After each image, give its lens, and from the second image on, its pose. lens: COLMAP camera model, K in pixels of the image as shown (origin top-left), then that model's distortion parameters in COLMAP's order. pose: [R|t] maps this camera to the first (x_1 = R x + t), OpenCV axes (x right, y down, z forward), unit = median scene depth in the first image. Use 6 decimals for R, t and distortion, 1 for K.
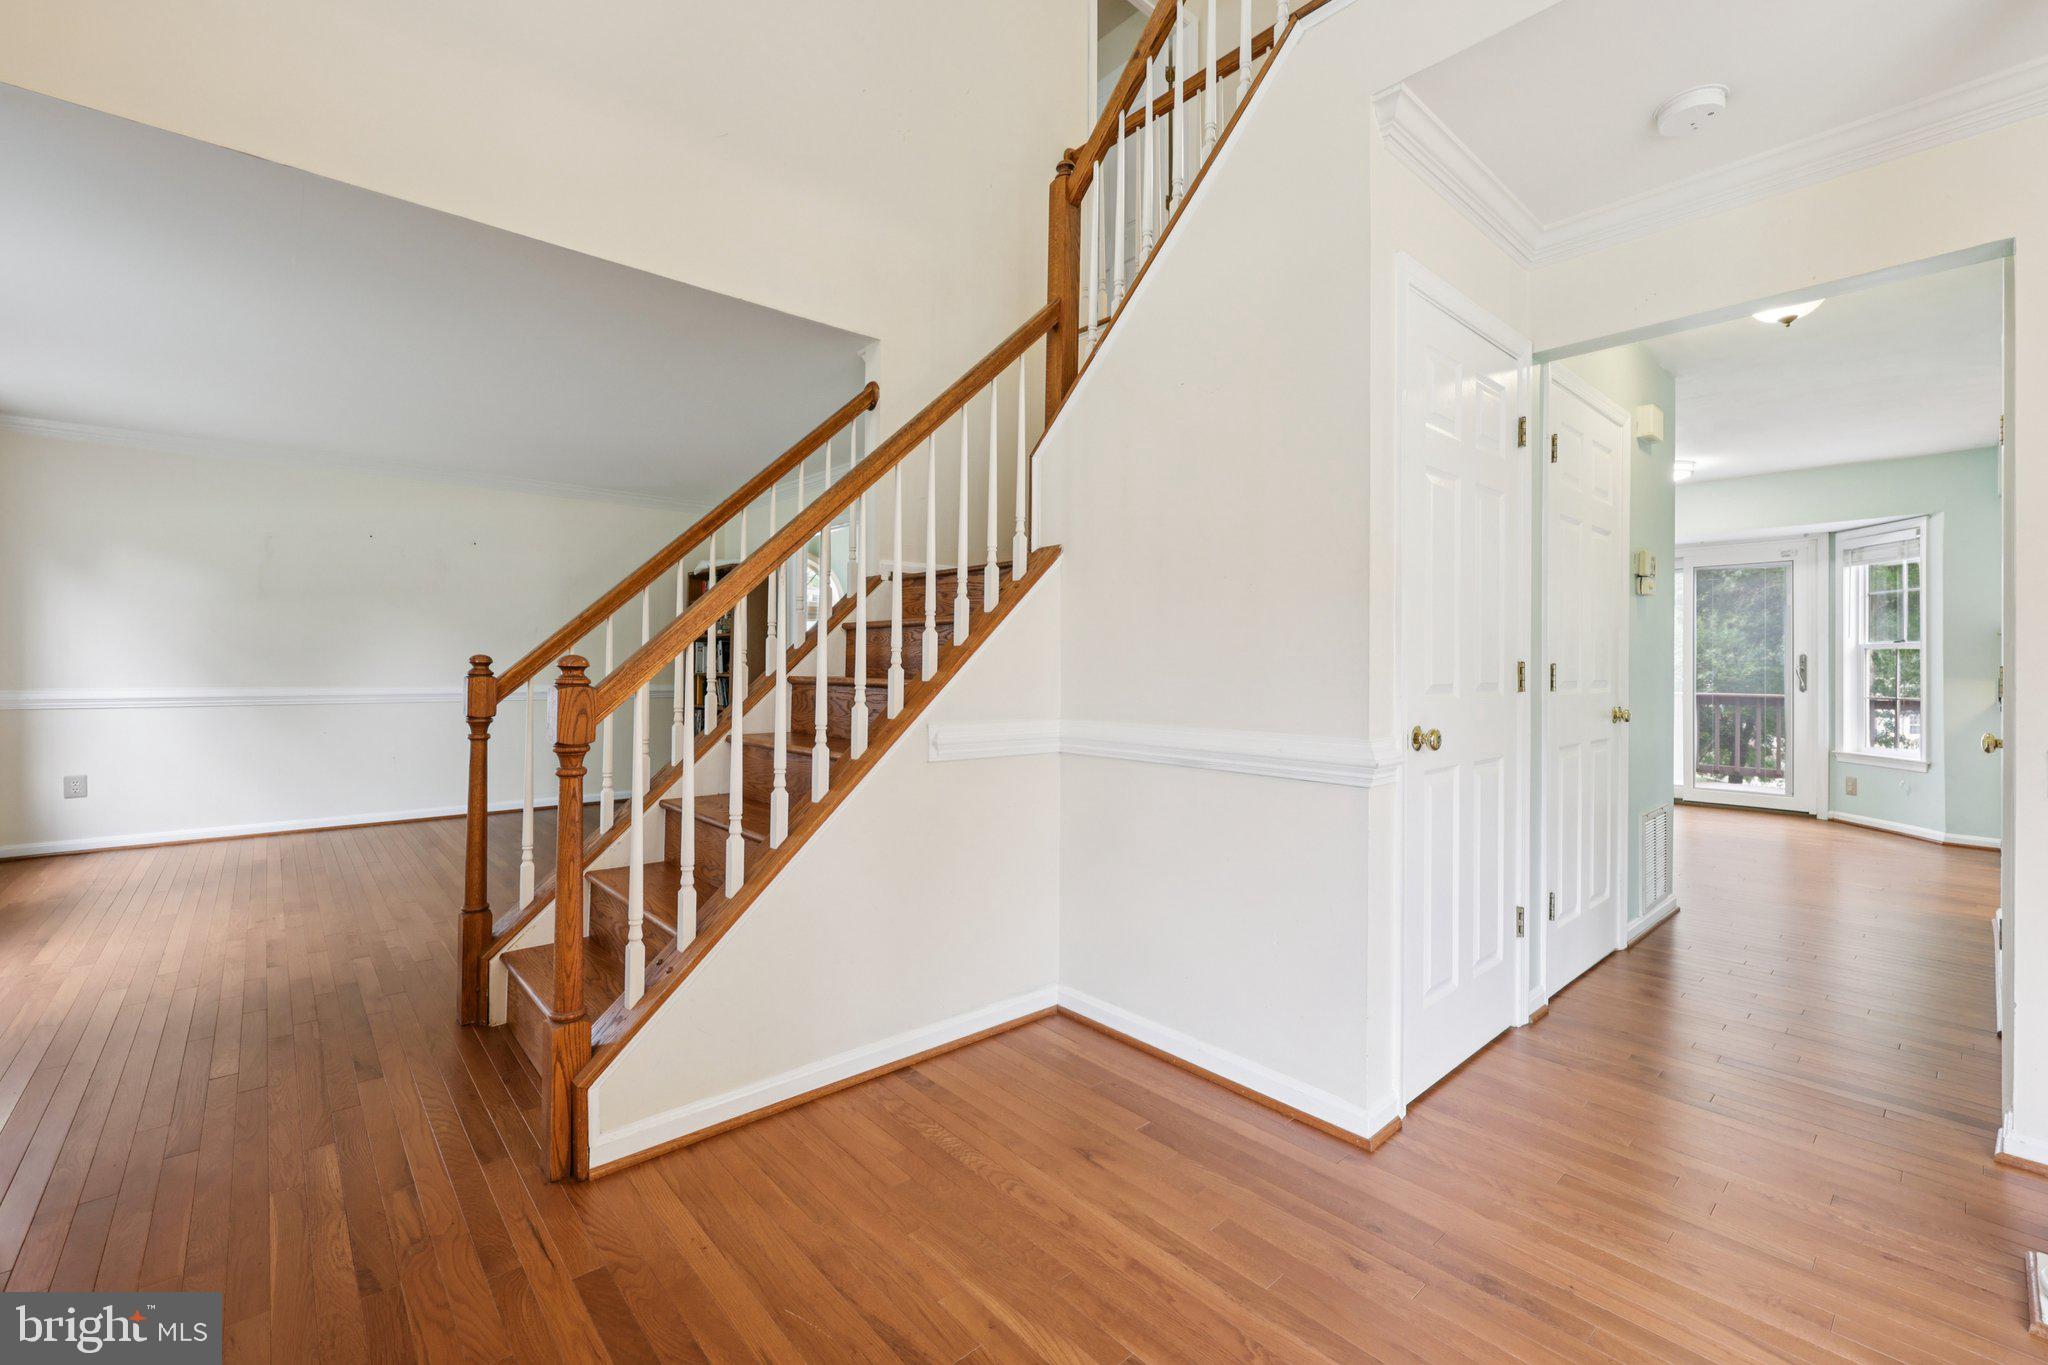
lens RADIAL K [[857.3, 0, 1022.3], [0, 857.3, 669.1], [0, 0, 1]] dist [-0.001243, -0.000148]
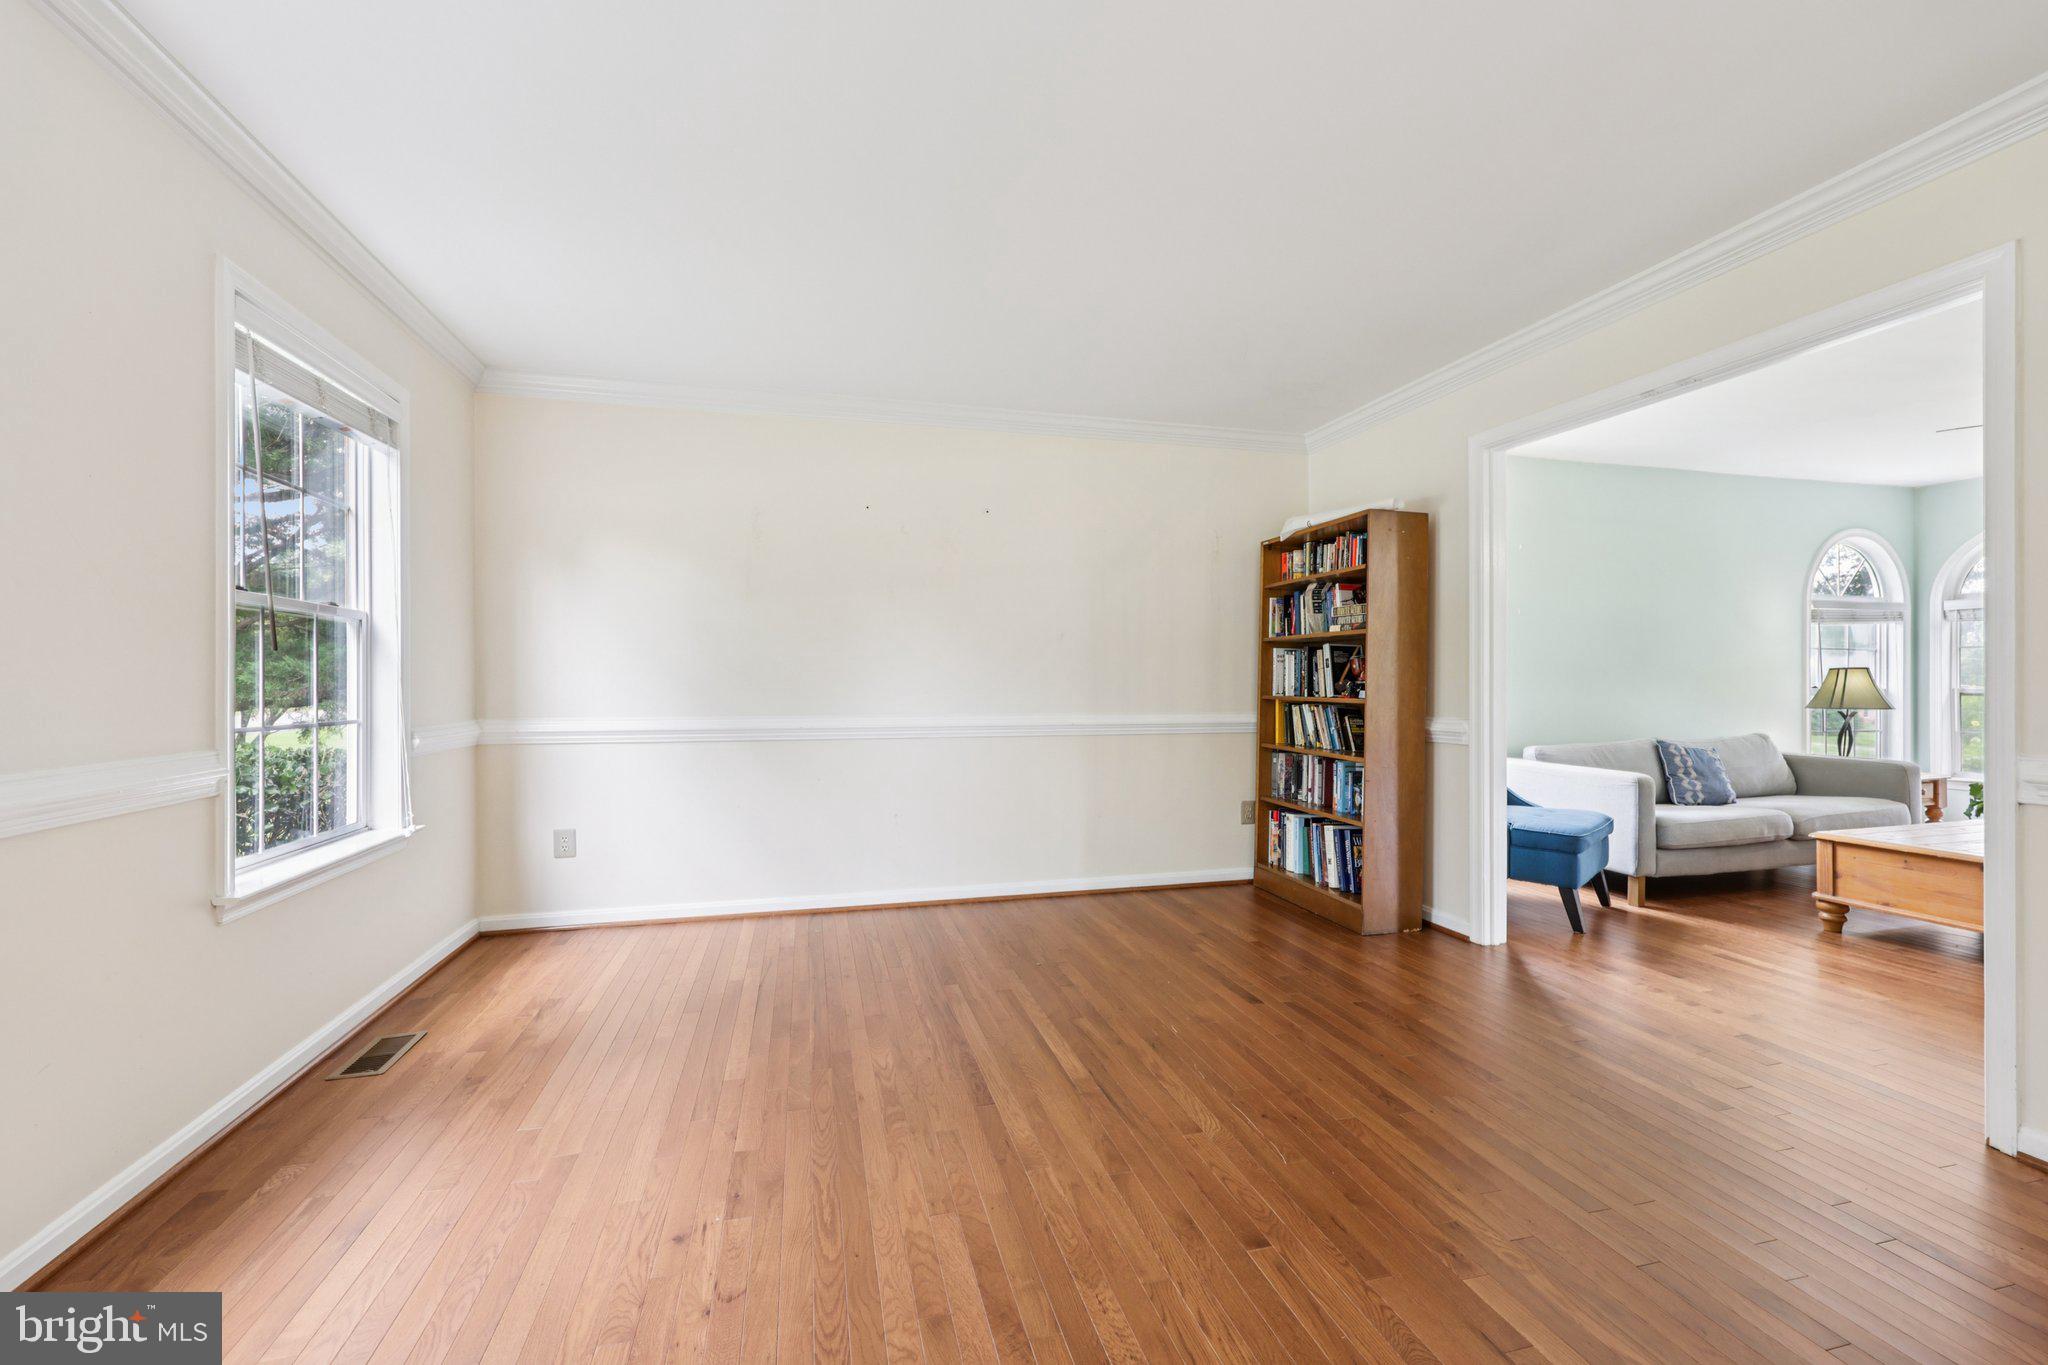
lens RADIAL K [[857.3, 0, 1032.8], [0, 857.3, 681.6], [0, 0, 1]] dist [-0.001243, -0.000148]
pose [[0.897253, -0.005731, -0.441479, -0.306377], [0.003867, 0.999979, -0.005121, -0.004564], [0.441499, 0.002887, 0.897257, 0.398202]]
